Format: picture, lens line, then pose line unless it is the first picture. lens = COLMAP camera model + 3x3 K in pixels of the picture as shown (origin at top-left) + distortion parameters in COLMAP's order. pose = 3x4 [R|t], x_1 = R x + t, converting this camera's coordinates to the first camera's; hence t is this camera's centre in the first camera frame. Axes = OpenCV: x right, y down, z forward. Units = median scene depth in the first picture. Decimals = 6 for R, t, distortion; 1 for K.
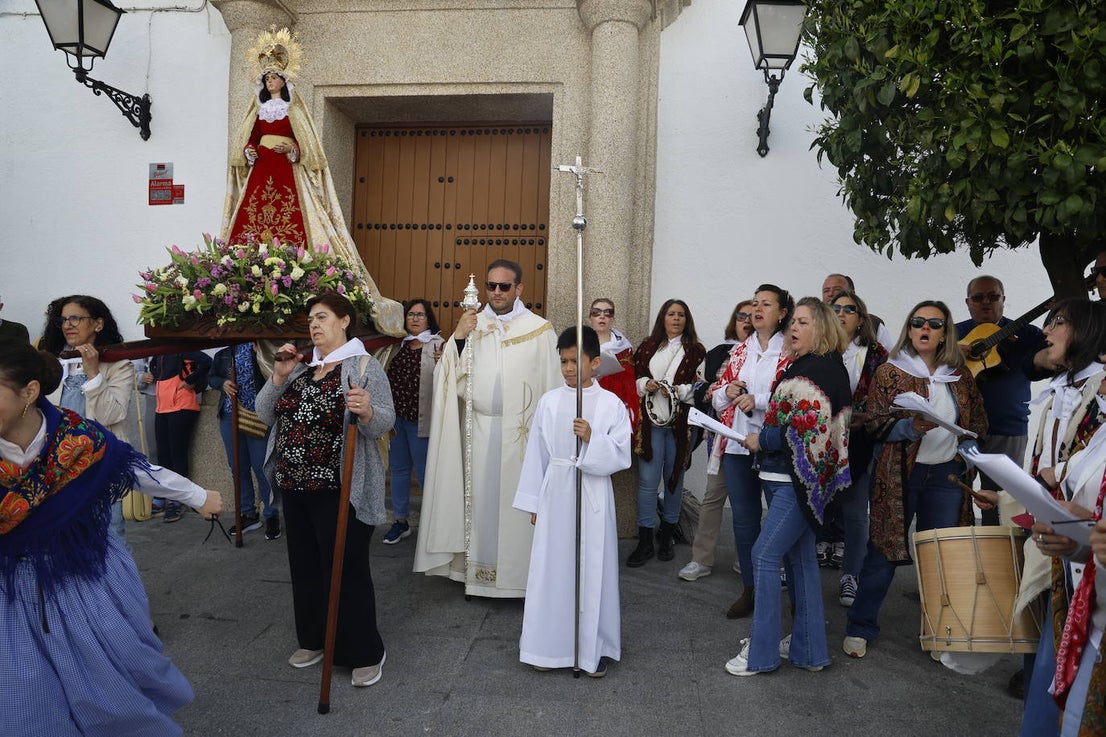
lens RADIAL K [[755.9, 0, 553.0], [0, 755.9, 368.5], [0, 0, 1]] dist [-0.071197, 0.040897]
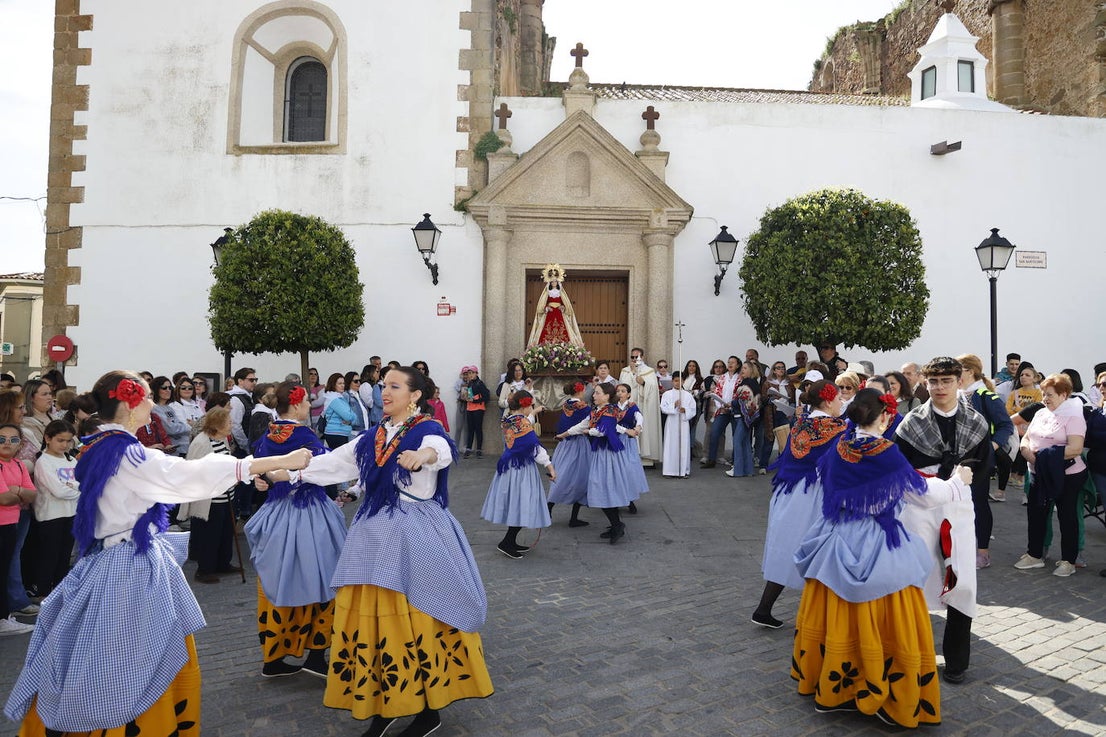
lens RADIAL K [[790.6, 0, 553.0], [0, 790.6, 368.5], [0, 0, 1]] dist [-0.075441, 0.083607]
pose [[0.991054, -0.012362, 0.132891, -1.012515], [0.020187, 0.998130, -0.057700, 0.130059], [-0.131929, 0.059866, 0.989450, -2.456626]]
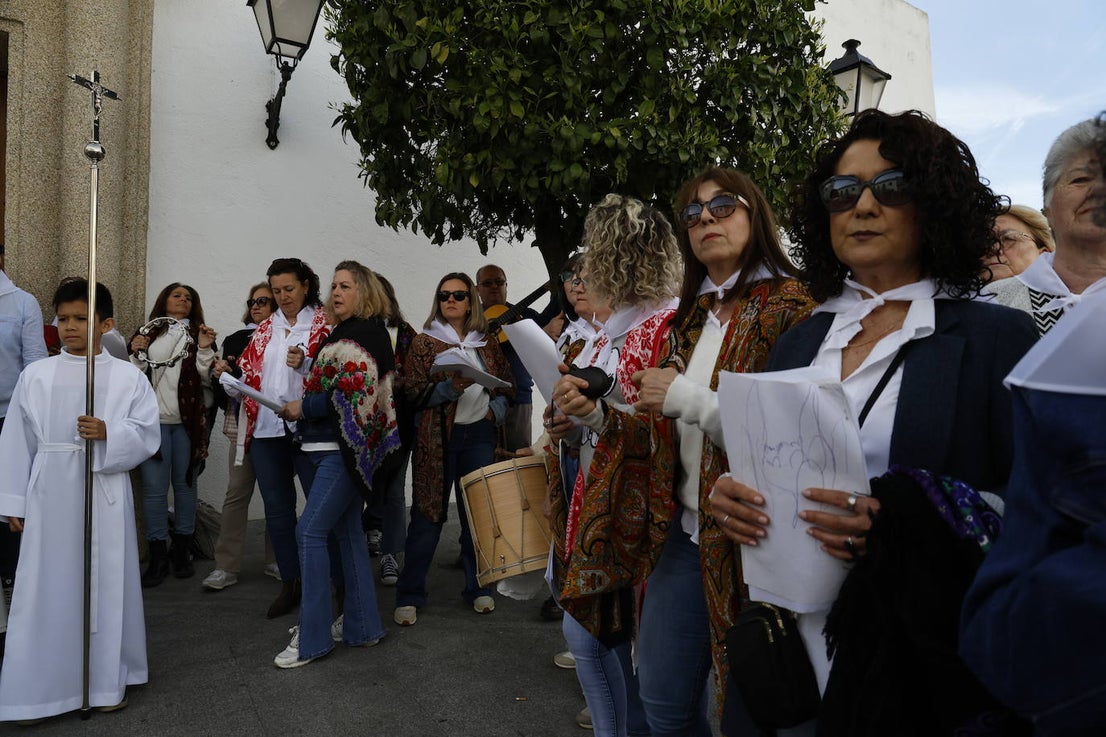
lens RADIAL K [[755.9, 0, 553.0], [0, 755.9, 368.5], [0, 0, 1]] dist [-0.071197, 0.040897]
pose [[0.790201, -0.016399, 0.612628, -0.046236], [0.055717, 0.997425, -0.045166, 0.110651], [-0.610310, 0.069824, 0.789080, 0.076687]]
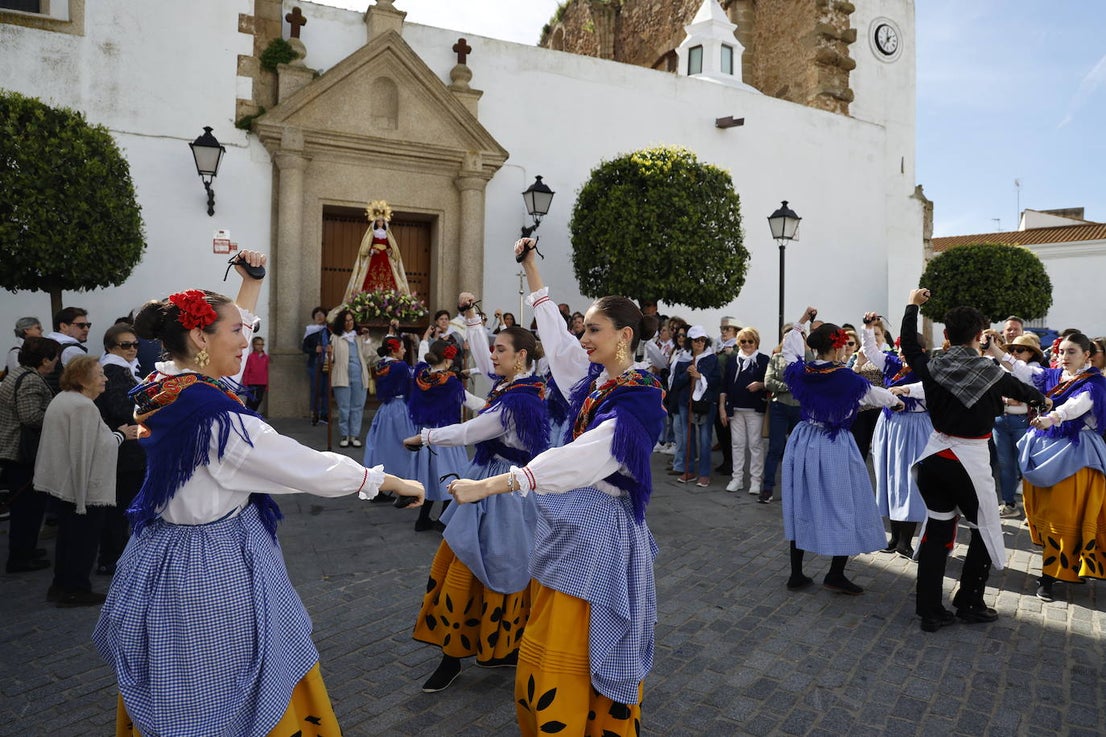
lens RADIAL K [[790.6, 0, 553.0], [0, 790.6, 368.5], [0, 0, 1]] dist [-0.075441, 0.083607]
pose [[0.852053, -0.020466, 0.523055, -1.632831], [0.021900, 0.999754, 0.003443, 0.127510], [-0.522997, 0.008521, 0.852292, -1.945626]]
